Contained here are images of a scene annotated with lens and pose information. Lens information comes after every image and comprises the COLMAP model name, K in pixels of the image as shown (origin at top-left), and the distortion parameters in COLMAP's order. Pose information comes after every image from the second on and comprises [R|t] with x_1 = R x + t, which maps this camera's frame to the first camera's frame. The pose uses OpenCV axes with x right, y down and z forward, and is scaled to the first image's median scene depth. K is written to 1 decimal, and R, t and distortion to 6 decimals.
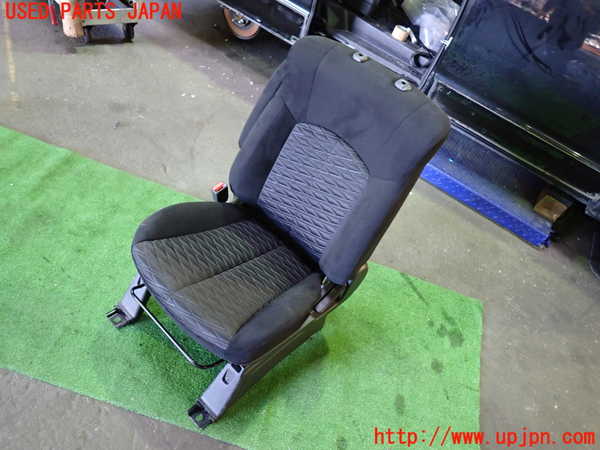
lens RADIAL K [[447.6, 0, 302.1], [0, 447.6, 224.4], [0, 0, 1]] dist [0.003556, 0.003119]
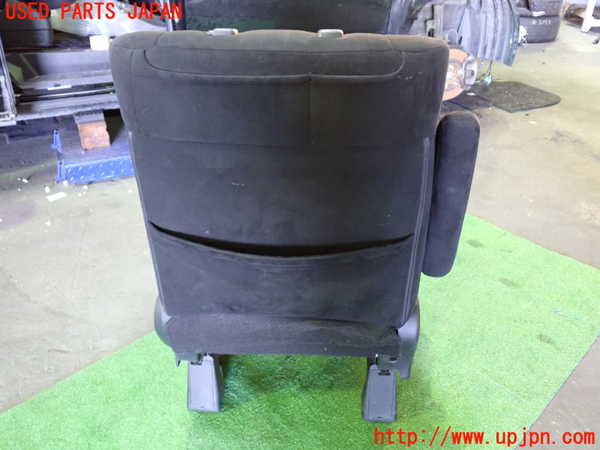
lens RADIAL K [[536.4, 0, 300.0], [0, 536.4, 225.0], [0, 0, 1]] dist [0.000992, -0.000069]
pose [[0.518055, -0.640430, 0.566981, -0.531927], [0.695314, 0.701368, 0.156912, -0.159836], [-0.498154, 0.312941, 0.808647, 0.237740]]
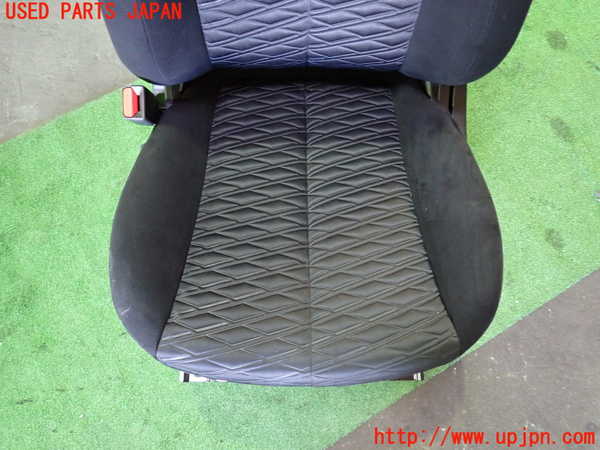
lens RADIAL K [[447.6, 0, 302.1], [0, 447.6, 224.4], [0, 0, 1]] dist [0.003556, 0.003119]
pose [[0.713103, -0.695237, -0.090159, -0.098096], [0.605075, 0.545407, 0.580013, -0.150047], [-0.354073, -0.468162, 0.809603, 0.470944]]
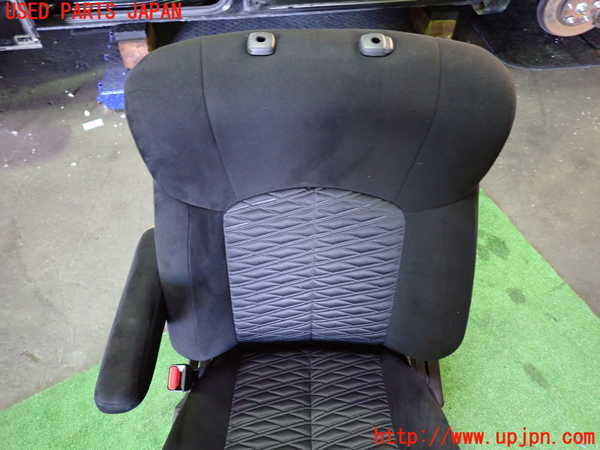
lens RADIAL K [[446.9, 0, 298.5], [0, 446.9, 224.4], [0, 0, 1]] dist [0.004095, 0.002492]
pose [[0.716910, -0.671794, 0.186368, -0.045519], [0.611782, 0.734401, 0.293900, -0.258486], [-0.334309, -0.096683, 0.937491, 0.389464]]
